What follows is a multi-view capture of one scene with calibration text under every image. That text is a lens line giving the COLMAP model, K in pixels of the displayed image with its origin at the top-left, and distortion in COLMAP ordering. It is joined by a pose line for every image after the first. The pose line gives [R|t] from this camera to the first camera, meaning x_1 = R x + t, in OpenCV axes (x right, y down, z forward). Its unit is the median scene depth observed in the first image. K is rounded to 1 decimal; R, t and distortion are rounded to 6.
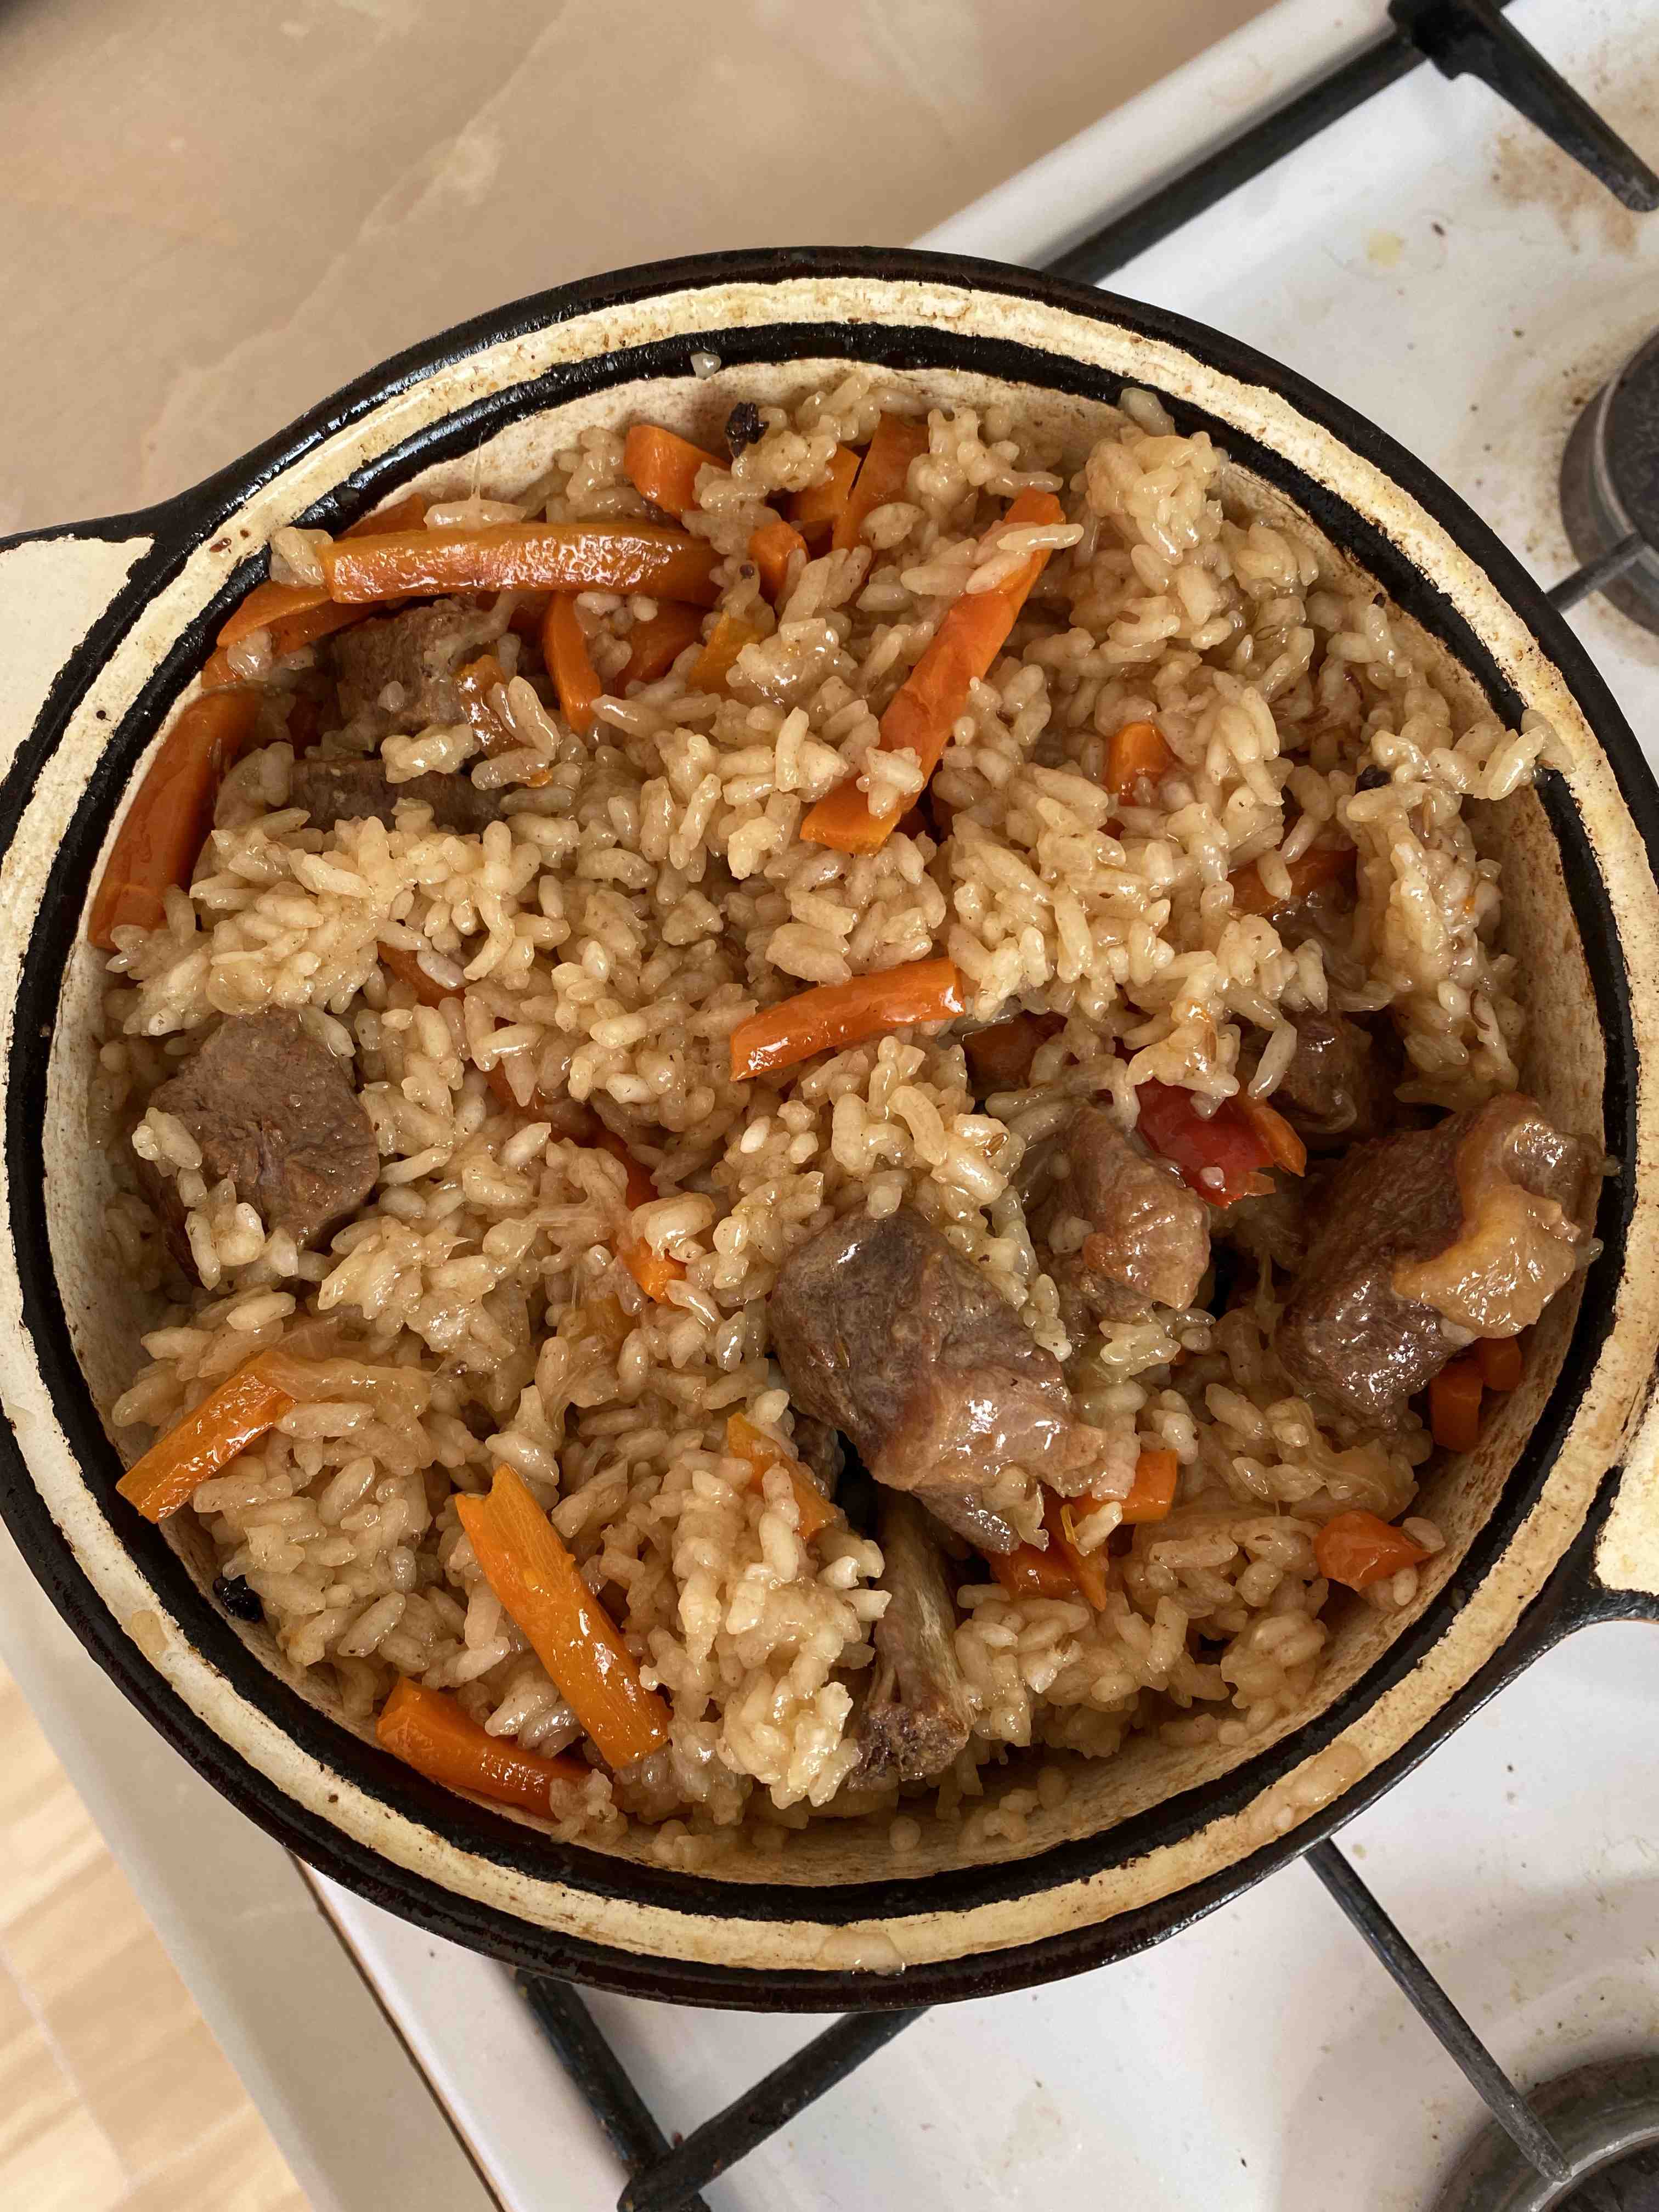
lens RADIAL K [[1645.4, 0, 831.5], [0, 1645.4, 1092.4], [0, 0, 1]] dist [-0.014190, 0.003792]
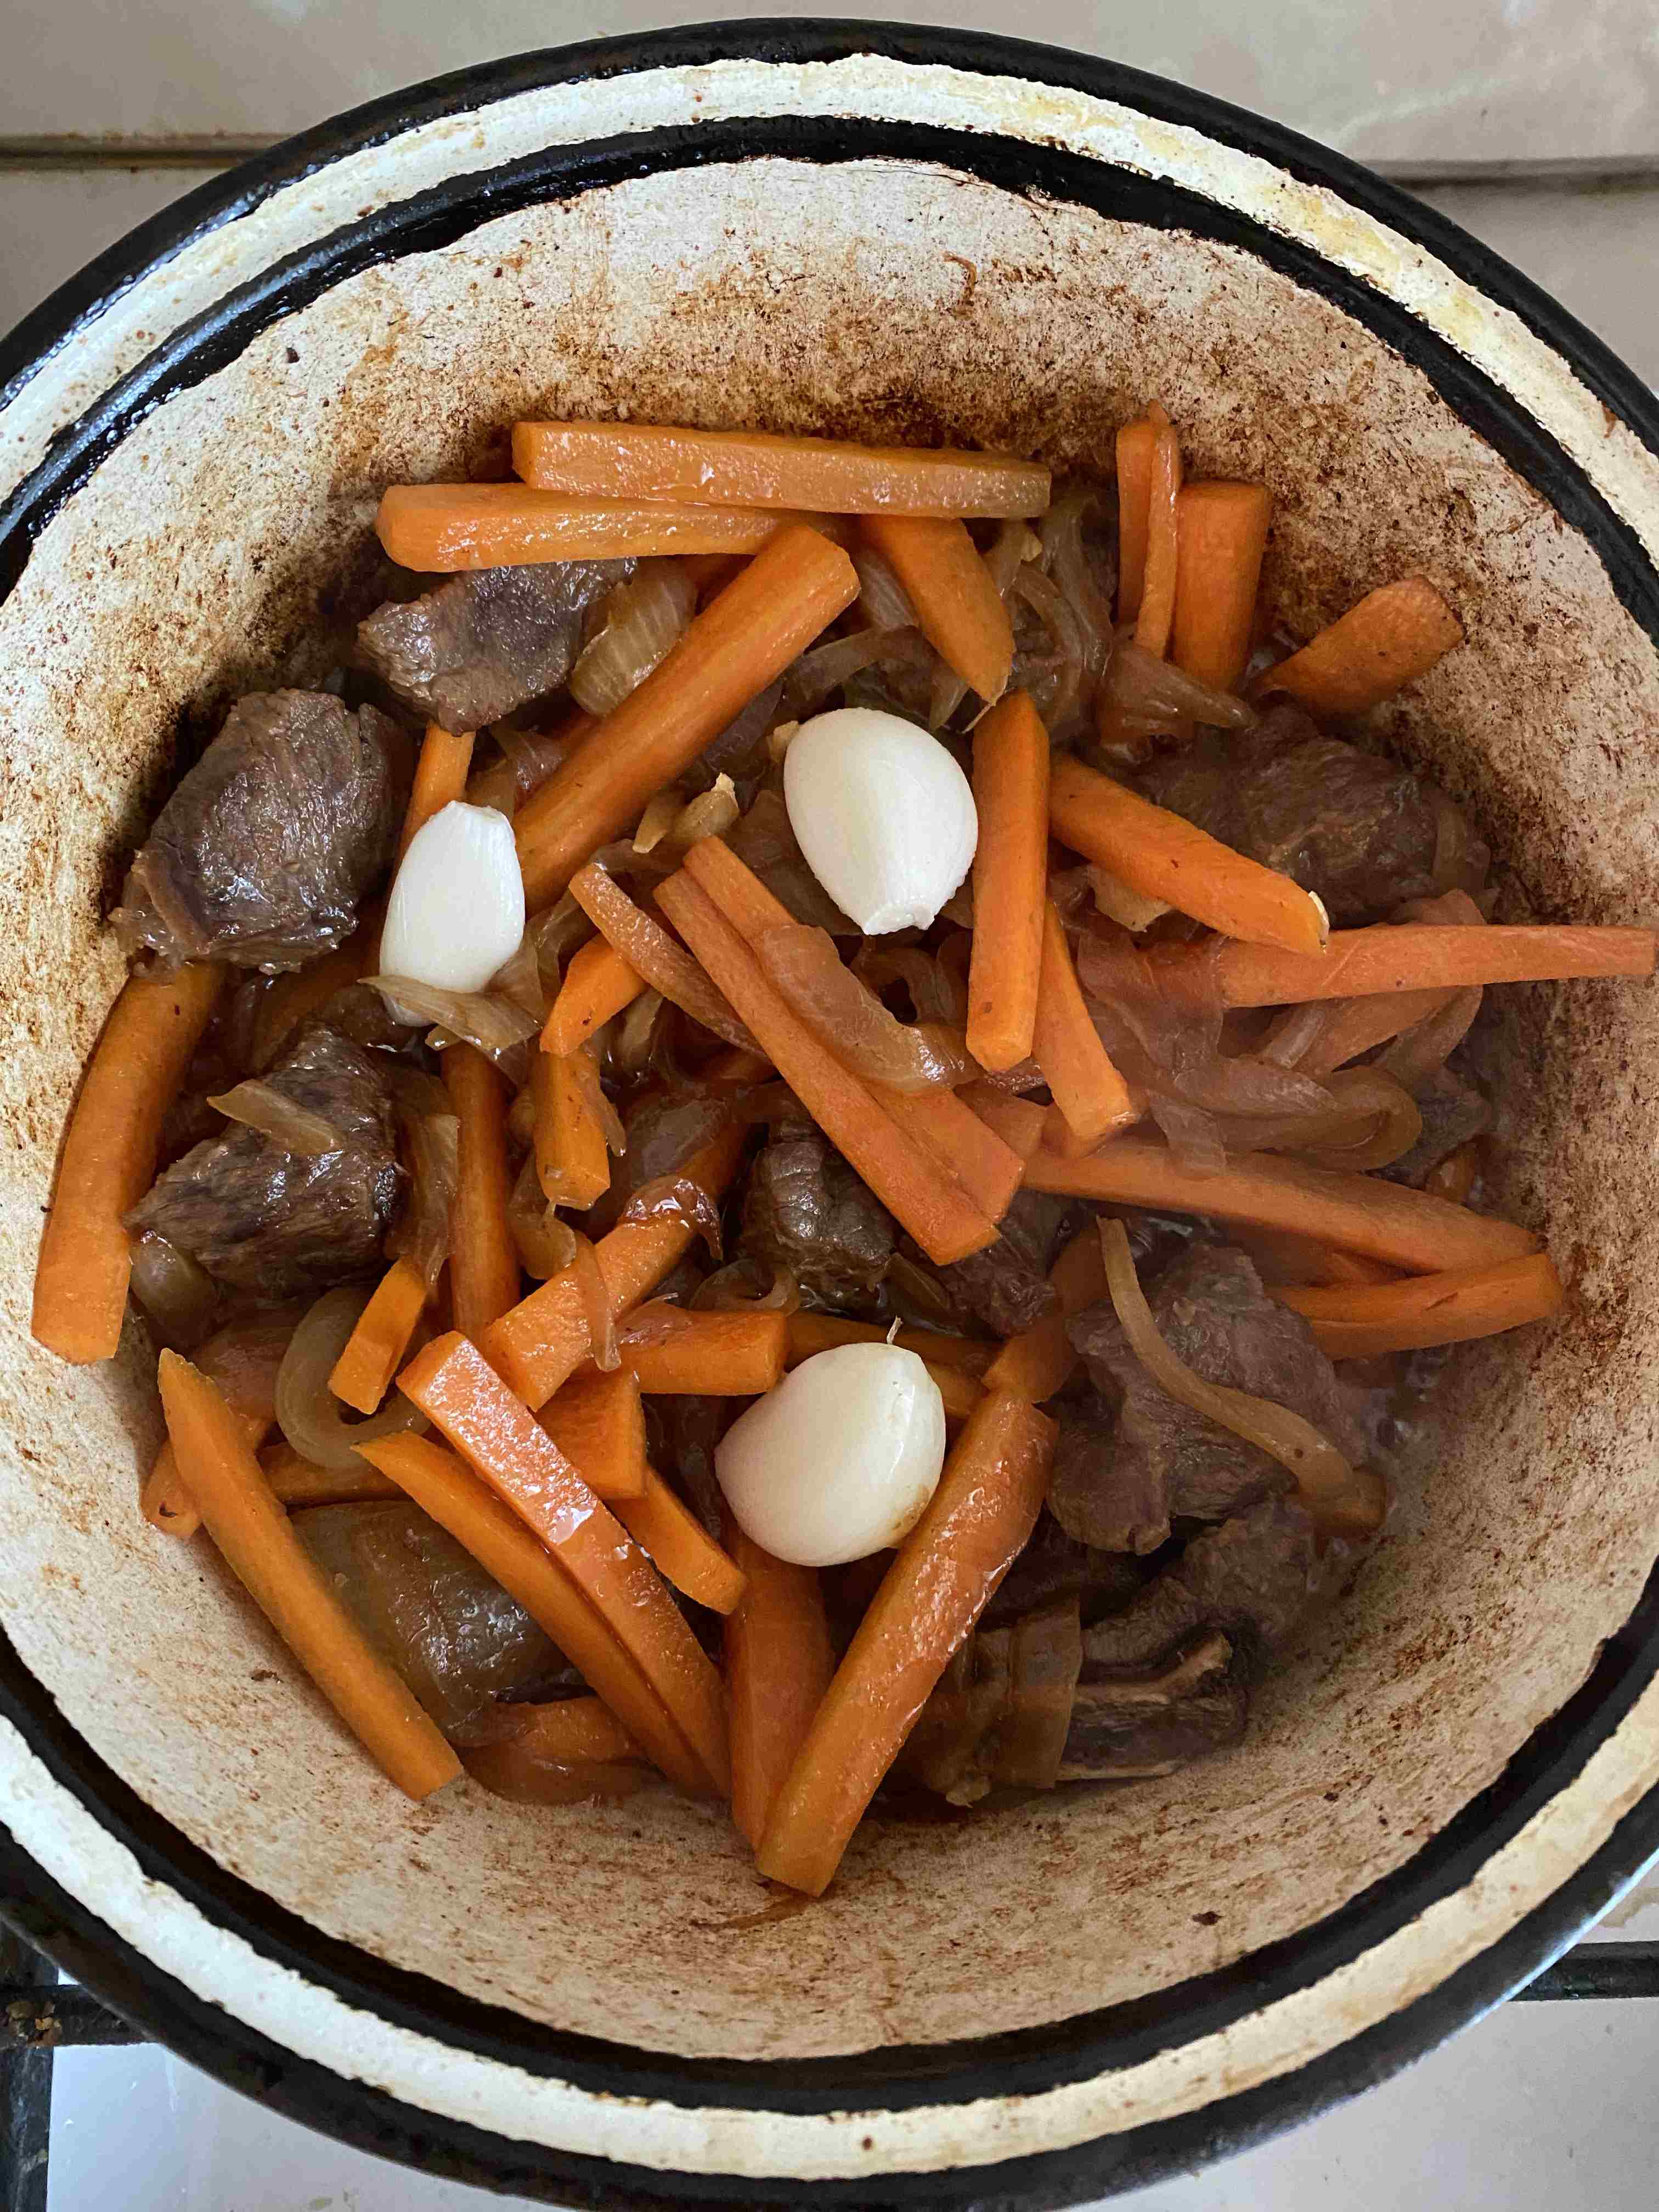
lens RADIAL K [[1670.0, 0, 829.5], [0, 1670.0, 1106.0], [0, 0, 1]] dist [-0.000415, 0.005916]
pose [[0.834560, -0.526768, 0.161325, -0.184503], [0.522765, 0.849610, 0.069848, -0.049844], [-0.173857, 0.026043, 0.984426, 0.208233]]
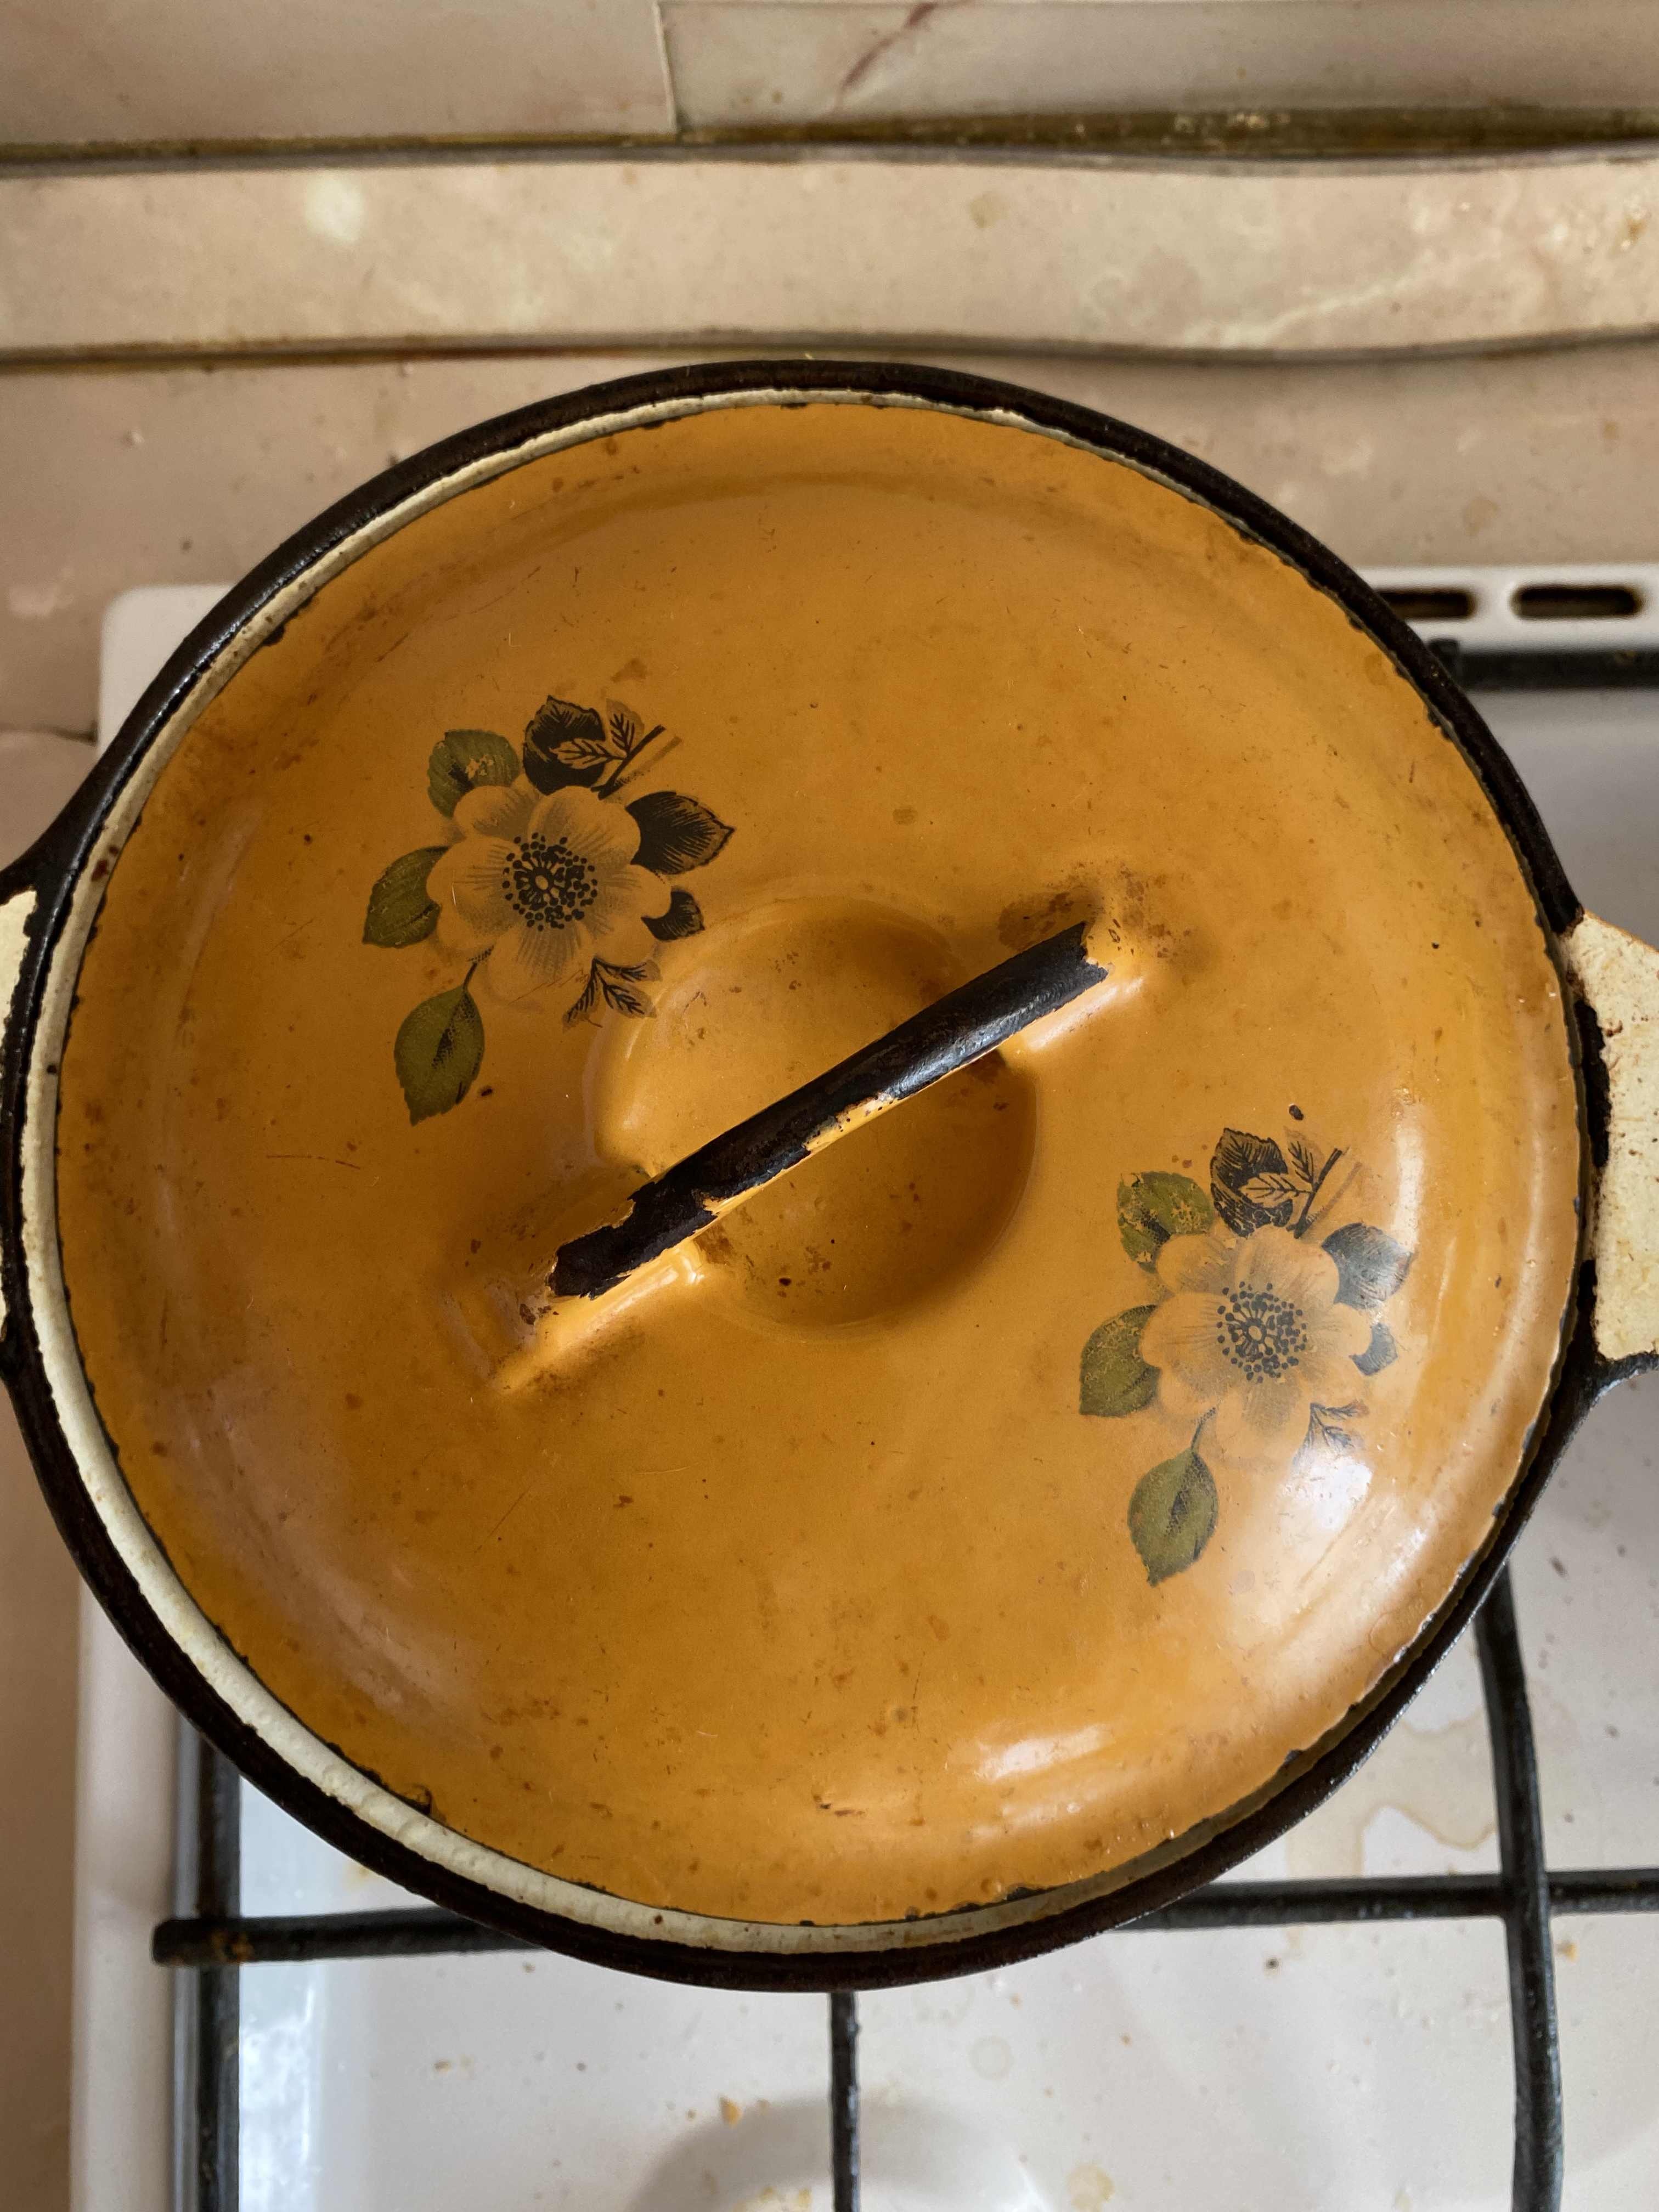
lens RADIAL K [[1645.4, 0, 831.5], [0, 1645.4, 1092.4], [0, 0, 1]] dist [-0.014190, 0.003792]
pose [[0.936153, -0.341482, 0.083713, -0.087936], [0.330157, 0.935661, 0.124641, -0.206870], [-0.120889, -0.089045, 0.988664, -0.090732]]
